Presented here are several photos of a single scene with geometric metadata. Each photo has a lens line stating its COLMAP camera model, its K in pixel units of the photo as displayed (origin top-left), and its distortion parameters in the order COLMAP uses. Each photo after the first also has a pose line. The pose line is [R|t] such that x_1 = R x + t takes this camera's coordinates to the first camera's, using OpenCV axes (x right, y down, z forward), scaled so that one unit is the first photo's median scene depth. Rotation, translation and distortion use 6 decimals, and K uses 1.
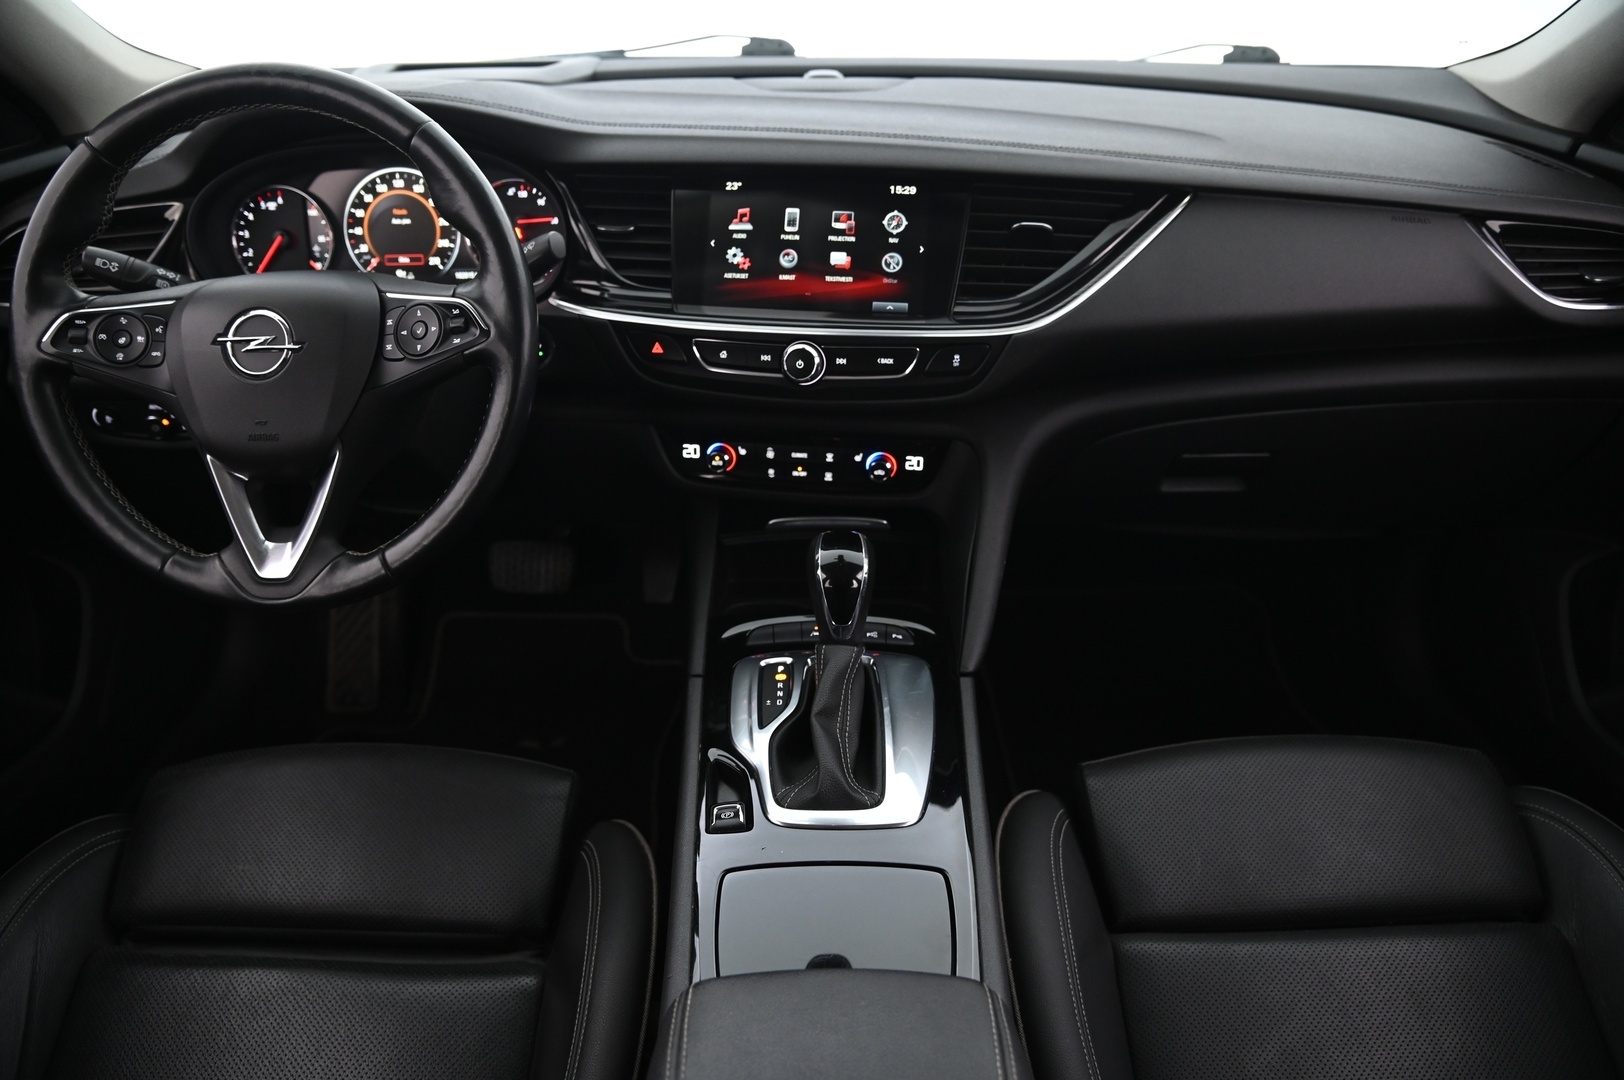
lens RADIAL K [[1113.4, 0, 811.0], [0, 1113.4, 545.1], [0, 0, 1]] dist [-0.084016, 0.004178]
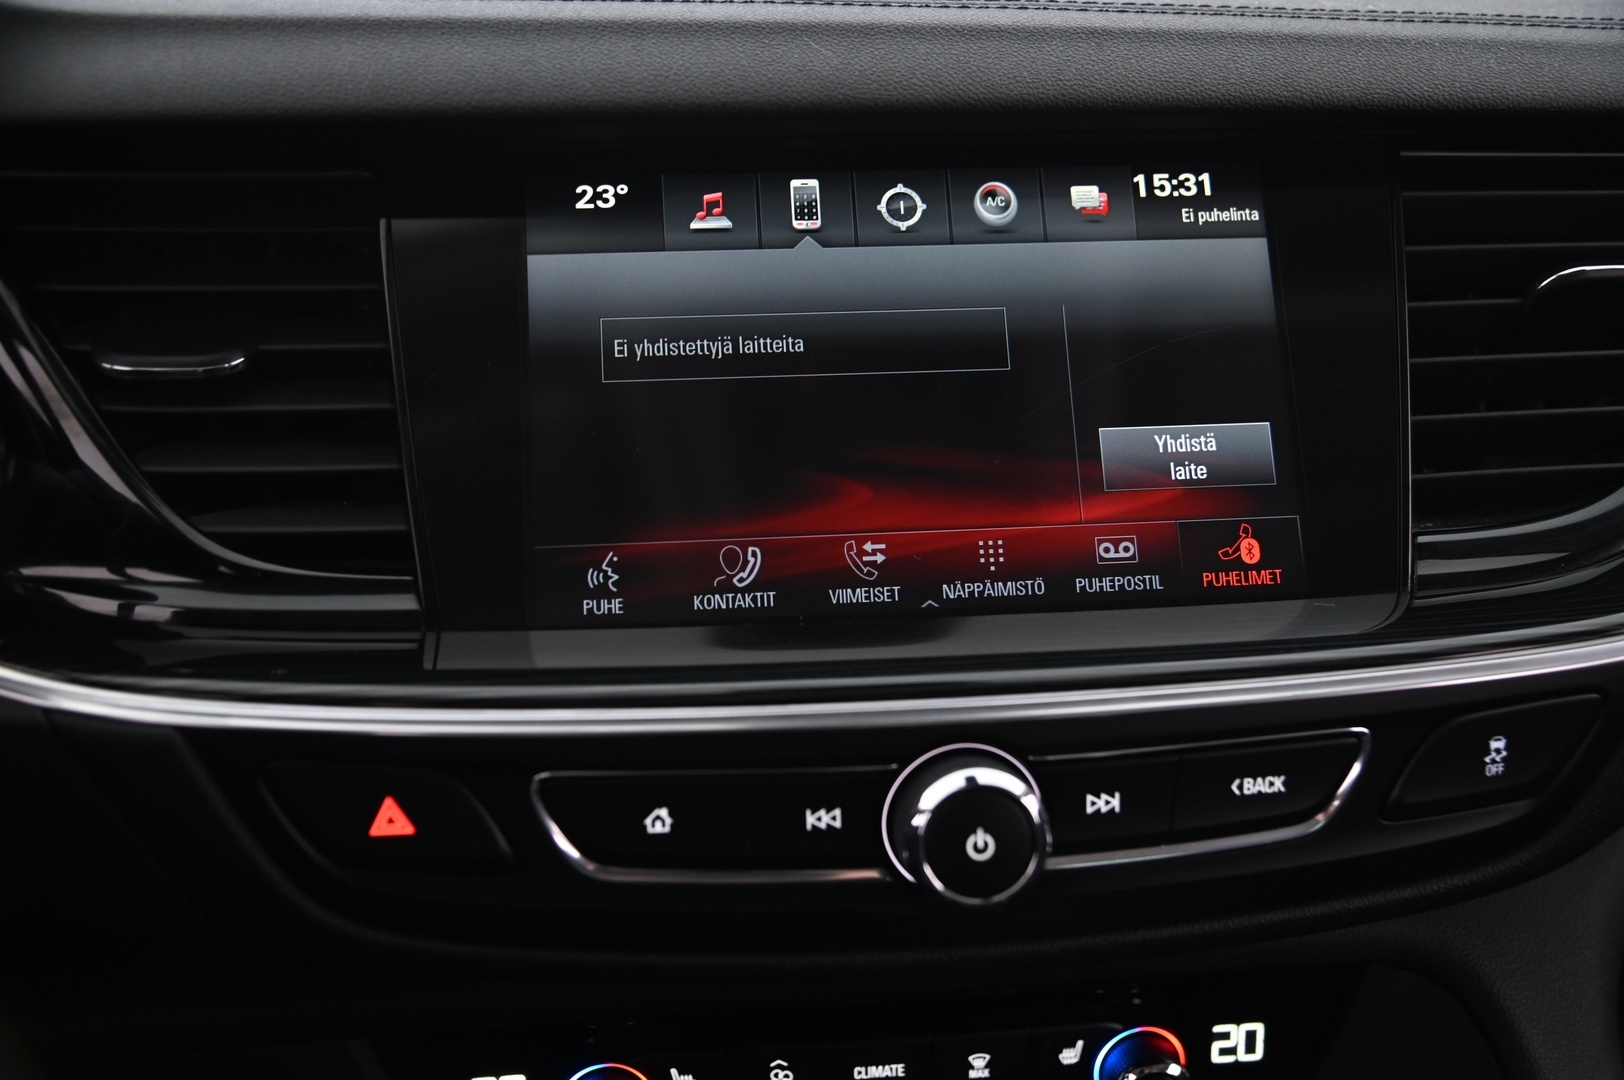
lens RADIAL K [[1671.7, 0, 808.9], [0, 1671.7, 538.5], [0, 0, 1]] dist [-0.005846, 0.000000]
pose [[0.968859, -0.087261, 0.231727, -0.126203], [0.116440, 0.986475, -0.115365, -0.182356], [-0.218526, 0.138755, 0.965916, 0.584293]]
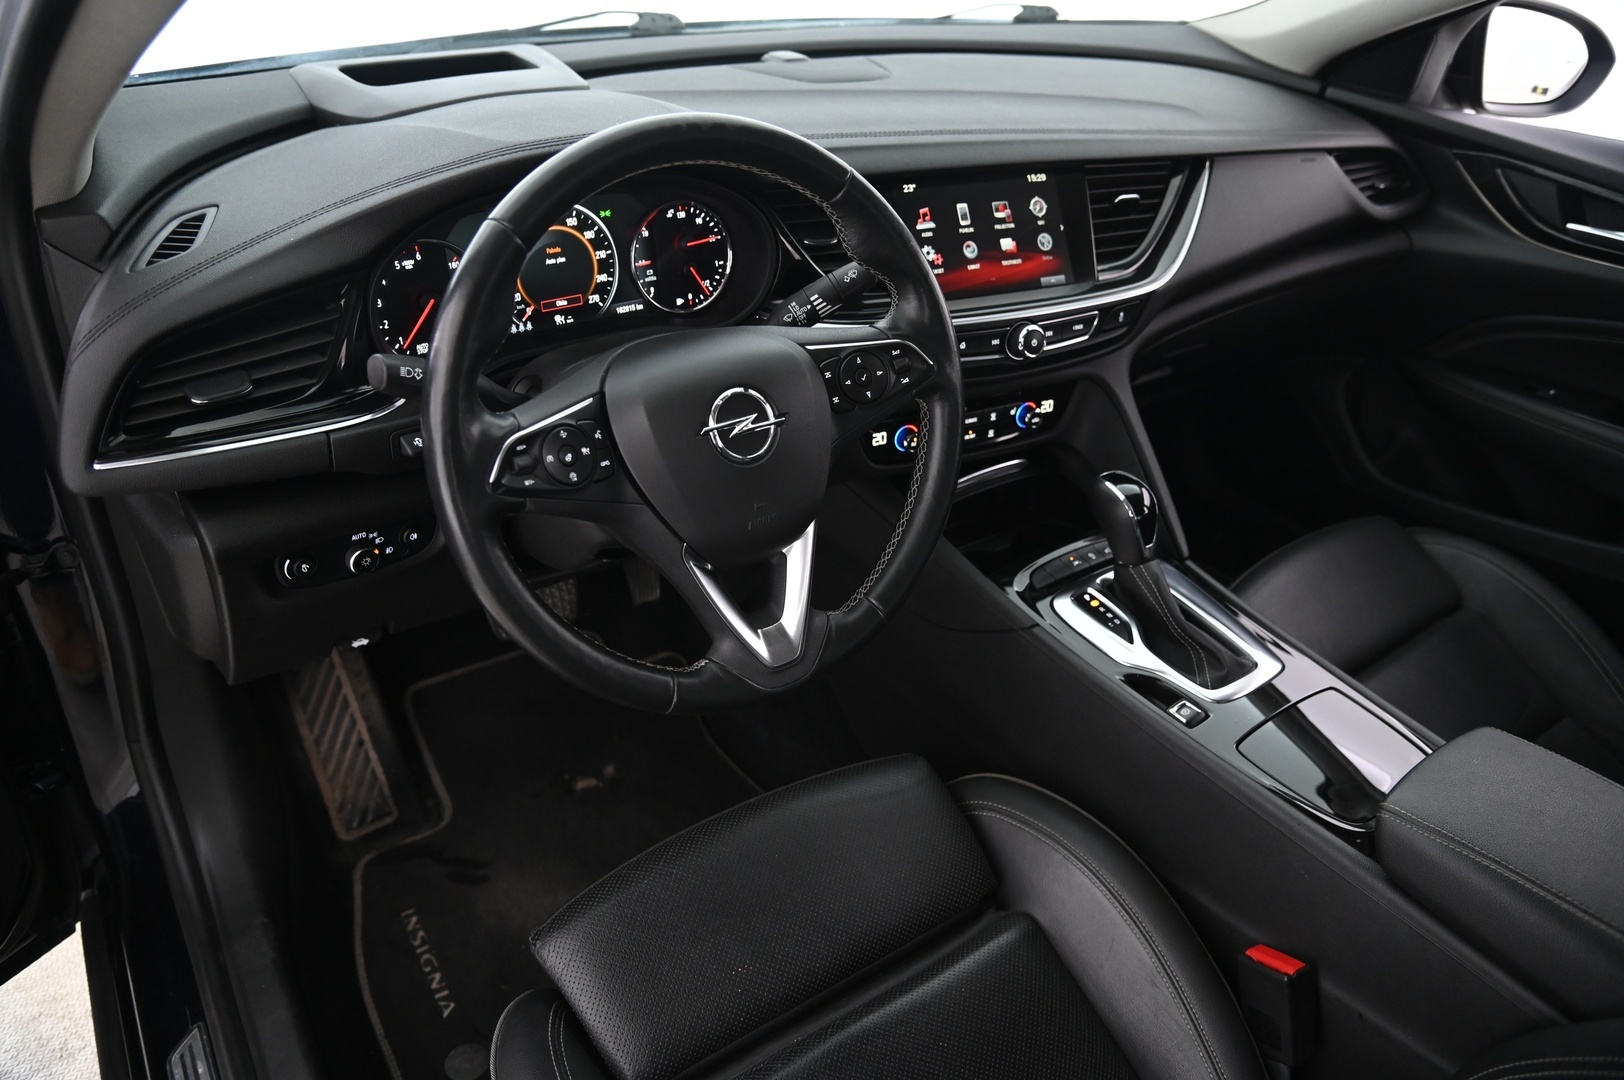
lens RADIAL K [[1113.4, 0, 817.6], [0, 1113.4, 546.2], [0, 0, 1]] dist [-0.084016, 0.004178]
pose [[0.813326, -0.277193, 0.511532, -0.792435], [0.228887, 0.960758, 0.156699, -0.180384], [-0.534895, -0.010364, 0.844855, 0.138048]]
